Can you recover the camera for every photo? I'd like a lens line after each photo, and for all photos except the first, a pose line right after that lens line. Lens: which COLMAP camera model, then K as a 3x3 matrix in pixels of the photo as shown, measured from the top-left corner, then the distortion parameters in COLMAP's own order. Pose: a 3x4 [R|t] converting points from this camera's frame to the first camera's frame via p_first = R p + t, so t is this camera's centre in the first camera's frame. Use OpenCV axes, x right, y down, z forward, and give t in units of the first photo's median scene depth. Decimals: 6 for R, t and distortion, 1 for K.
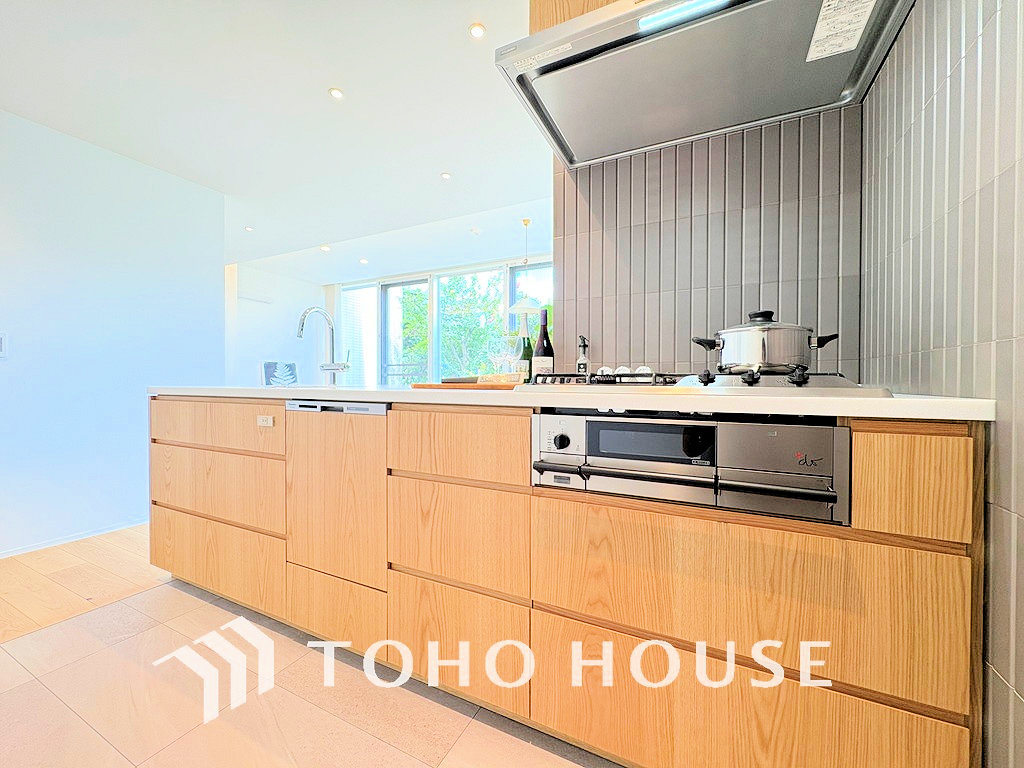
lens RADIAL K [[408.8, 0, 512.0], [0, 408.8, 384.0], [0, 0, 1]] dist [-0.001392, 0.000032]
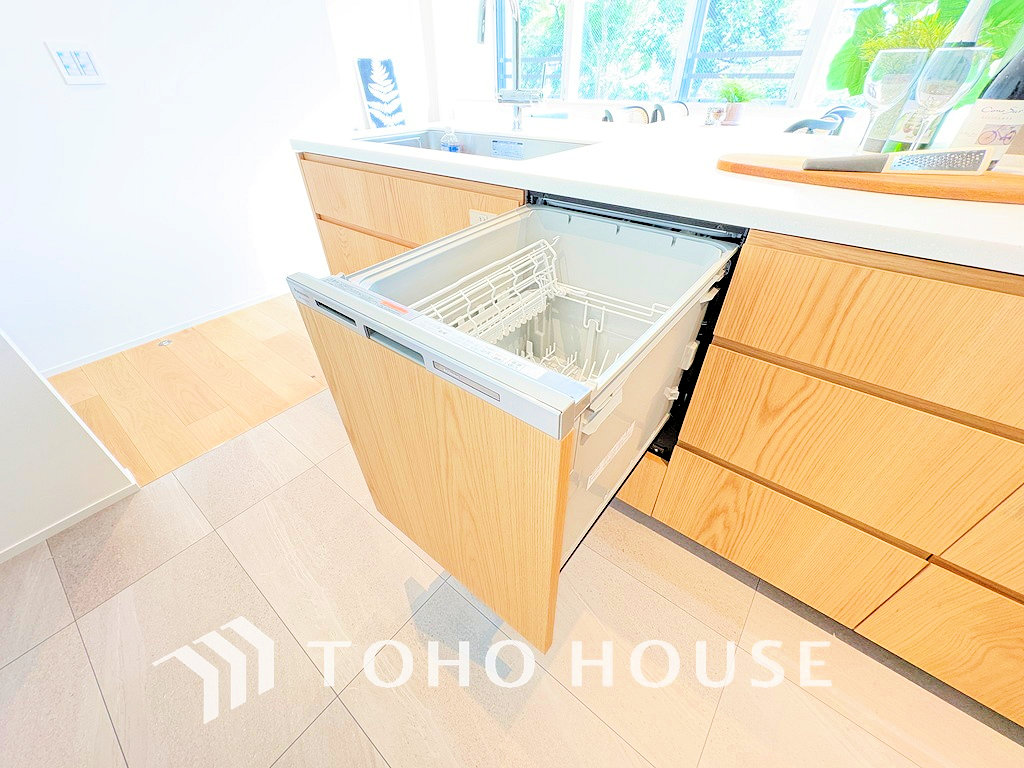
lens RADIAL K [[409.2, 0, 512.0], [0, 409.2, 384.0], [0, 0, 1]] dist [-0.002729, -0.000223]
pose [[0.977266, 0.122529, -0.173028, -0.098735], [0.006333, 0.798863, 0.601480, -0.024071], [0.211924, -0.588901, 0.779925, 0.077376]]
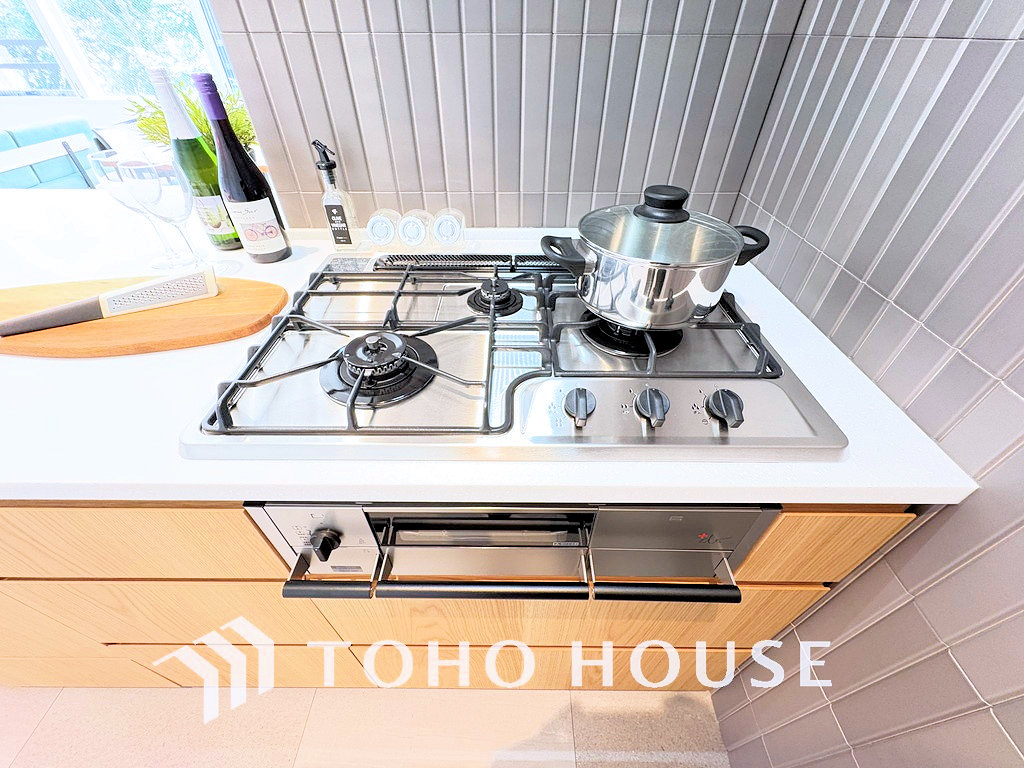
lens RADIAL K [[409.2, 0, 512.0], [0, 409.2, 384.0], [0, 0, 1]] dist [-0.002729, -0.000223]
pose [[0.896005, -0.290919, 0.335471, 0.033640], [0.003179, 0.759675, 0.650295, -0.054605], [-0.444032, -0.581601, 0.681598, 0.101858]]
